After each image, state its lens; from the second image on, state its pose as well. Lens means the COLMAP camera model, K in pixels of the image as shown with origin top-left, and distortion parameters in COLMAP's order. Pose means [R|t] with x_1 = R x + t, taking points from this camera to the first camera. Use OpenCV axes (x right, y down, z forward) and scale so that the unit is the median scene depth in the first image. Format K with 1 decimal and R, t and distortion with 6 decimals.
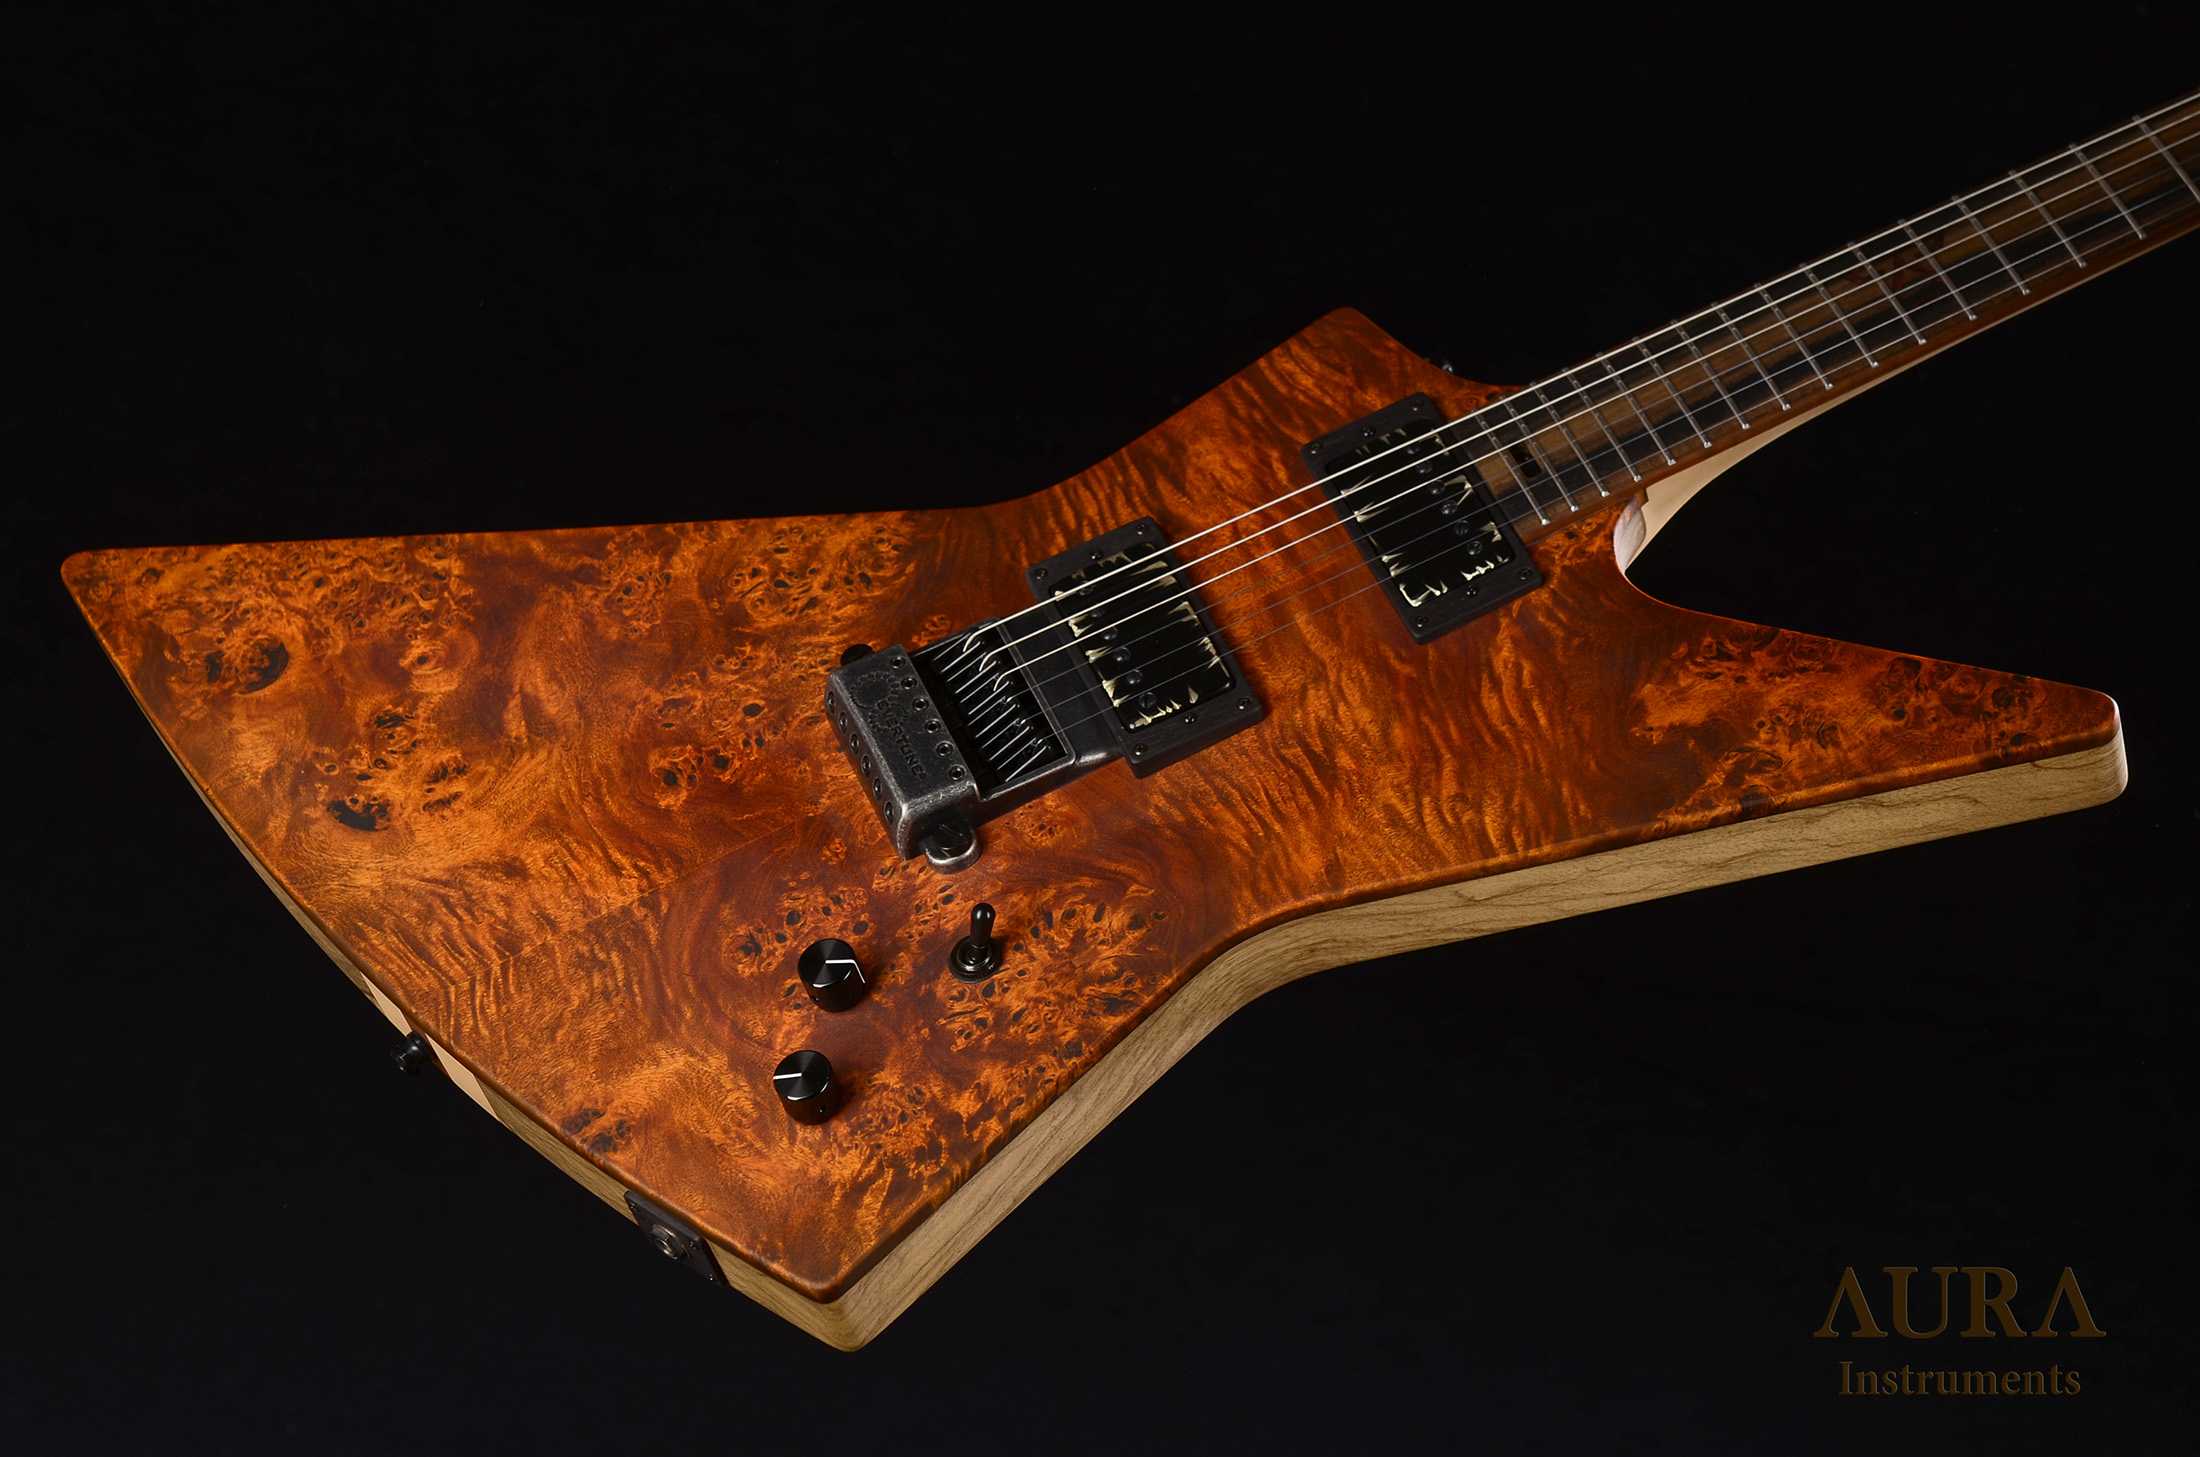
lens RADIAL K [[5756.2, 0, 1101.4], [0, 5756.2, 724.4], [0, 0, 1]] dist [-0.009693, 0.000000]
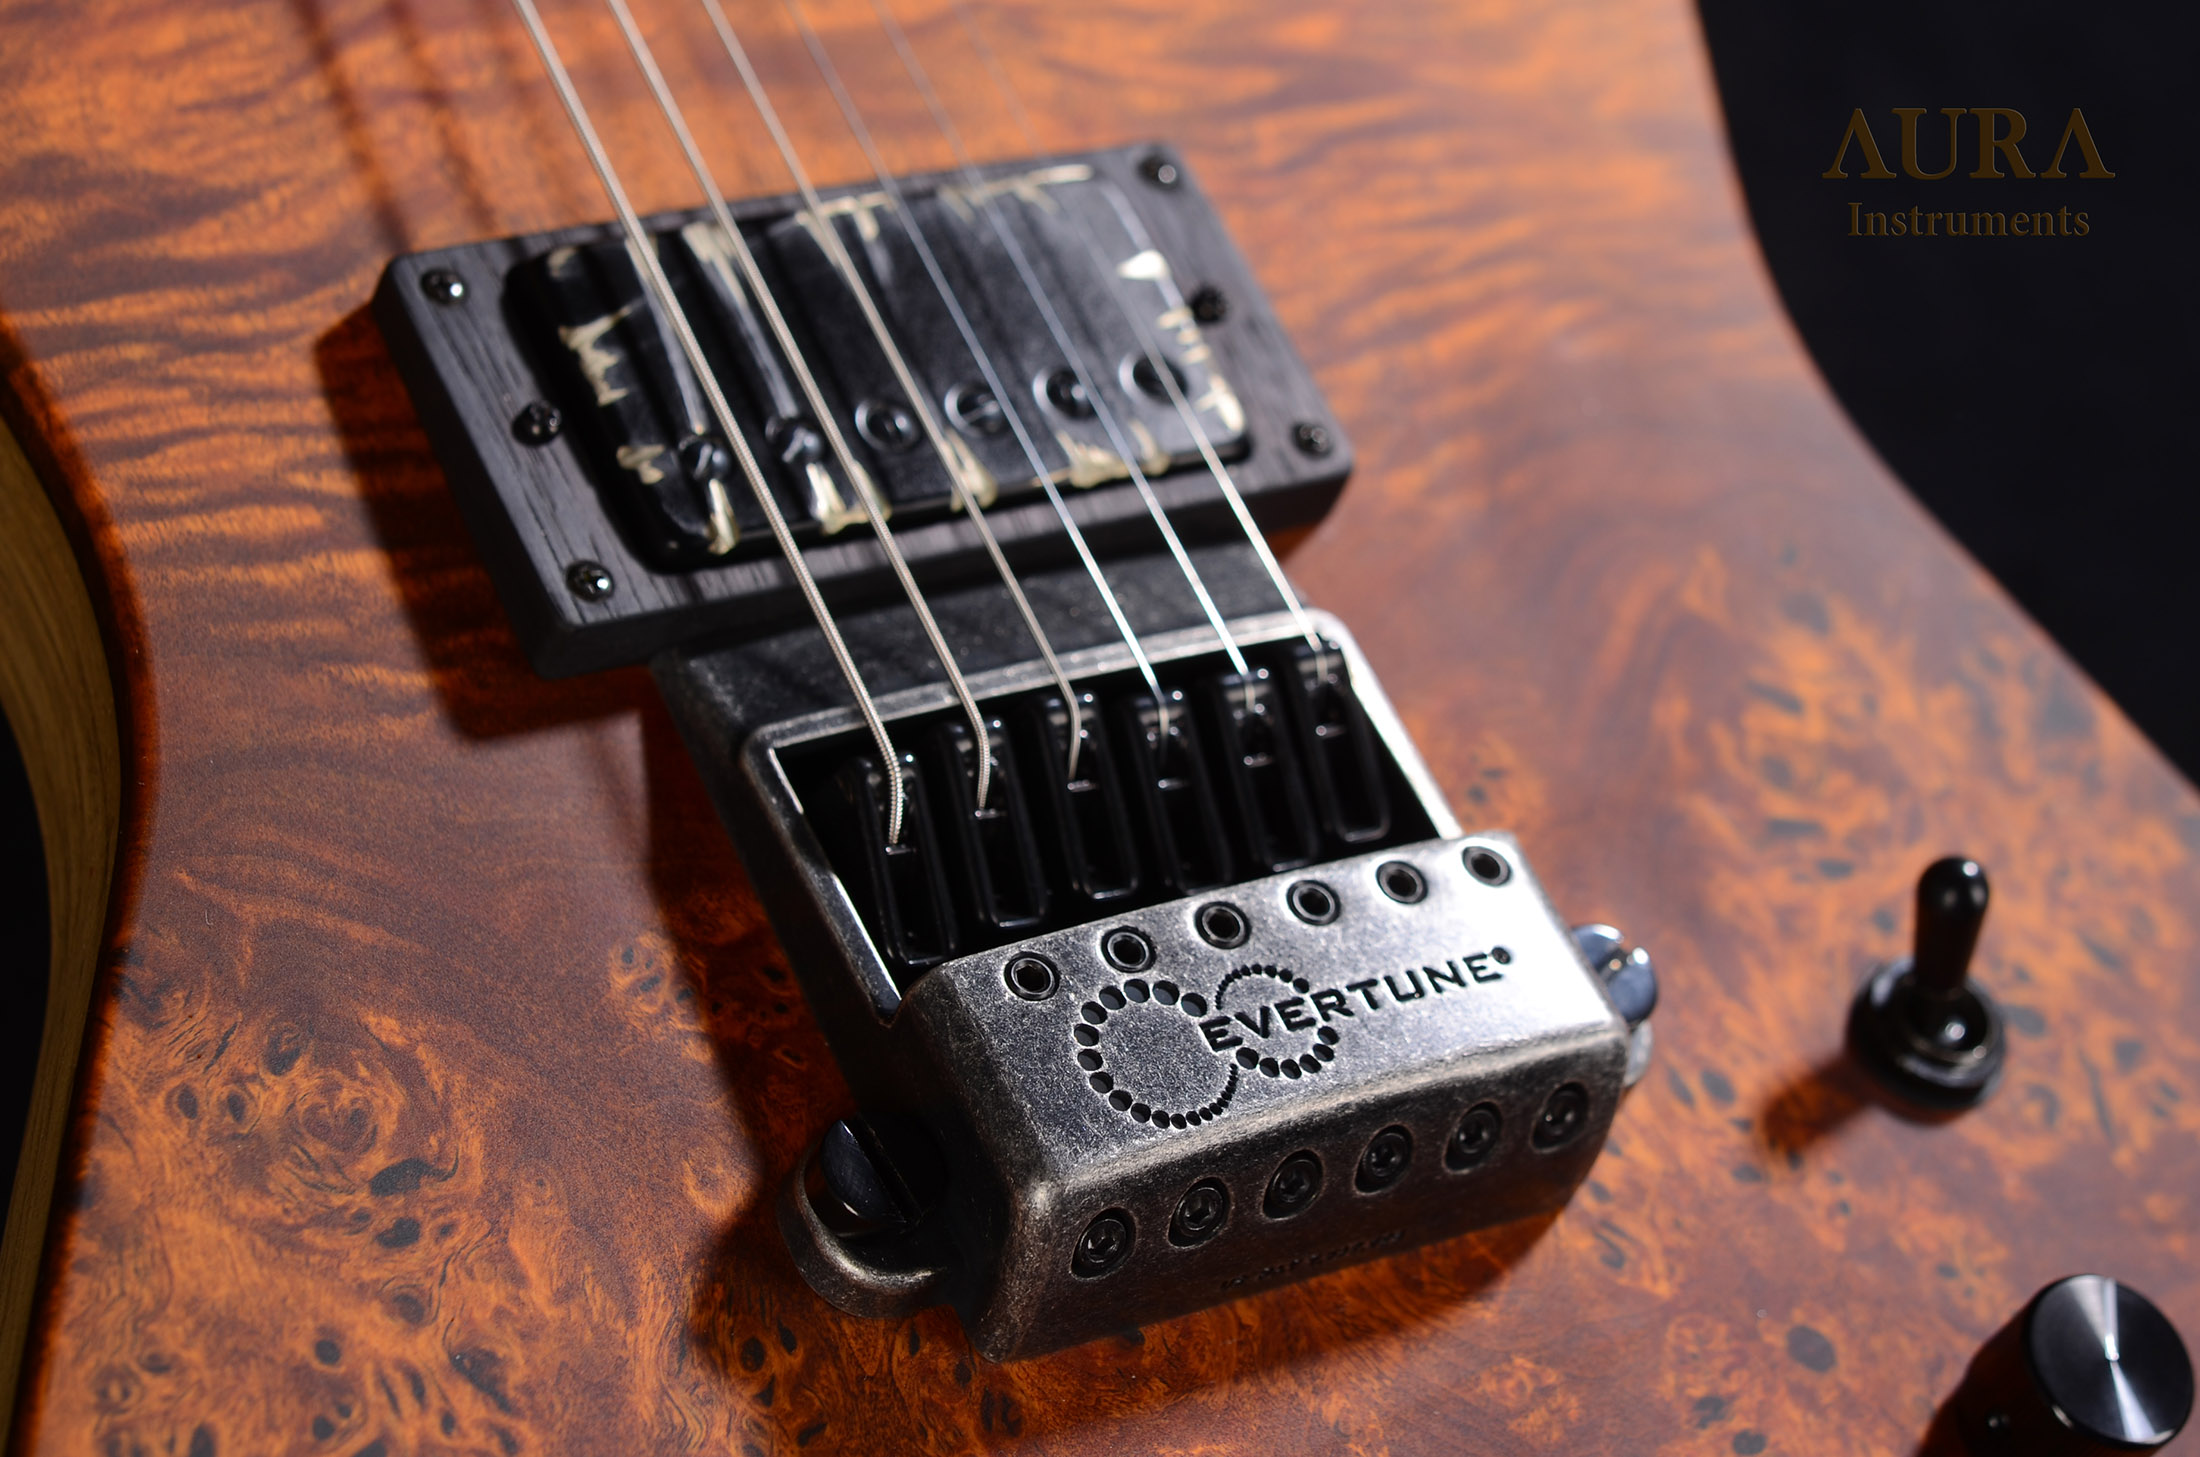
lens RADIAL K [[5756.2, 0, 1105.9], [0, 5756.2, 733.8], [0, 0, 1]] dist [-0.009693, 0.000000]
pose [[-0.128649, -0.693997, 0.708390, -0.229546], [0.551291, 0.543729, 0.632801, -0.195551], [-0.824335, 0.471939, 0.312644, 0.912413]]
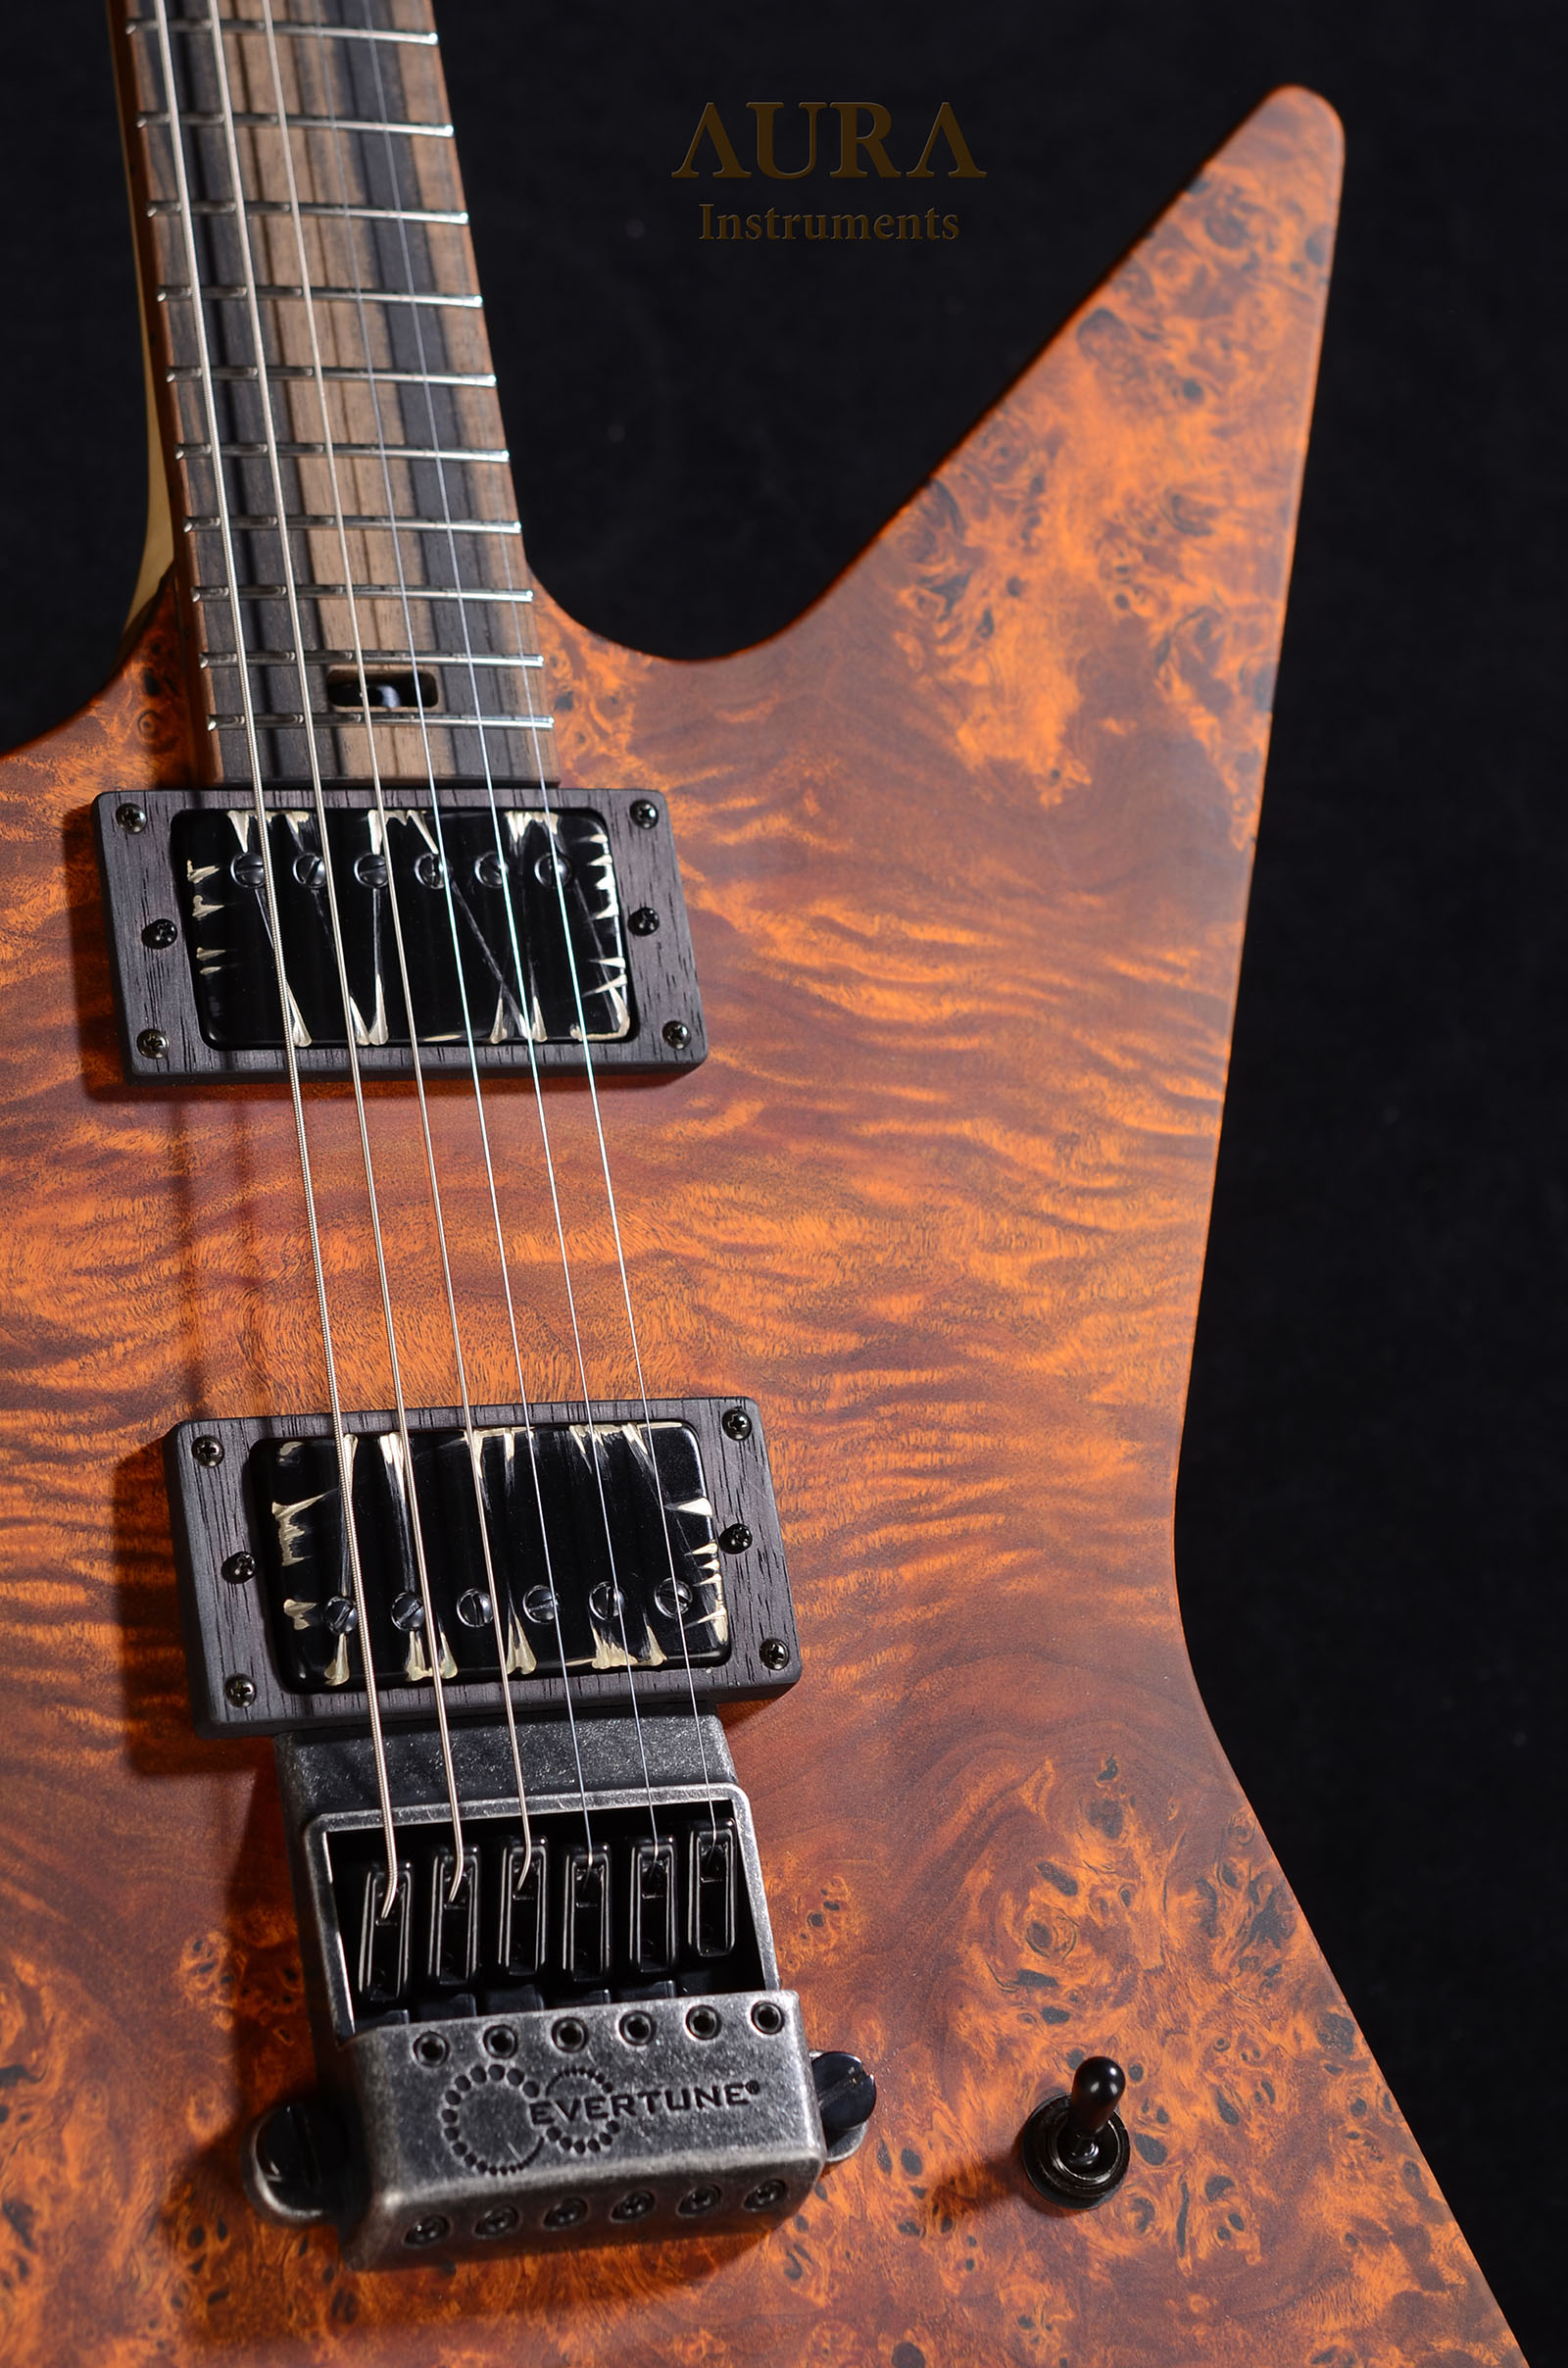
lens RADIAL K [[6195.3, 0, 858.5], [0, 6195.3, 1127.5], [0, 0, 1]] dist [-0.009693, 0.000000]
pose [[0.138319, -0.794349, 0.591504, -0.256172], [0.480072, 0.576164, 0.661487, -0.350333], [-0.866255, 0.192469, 0.461039, 0.748897]]
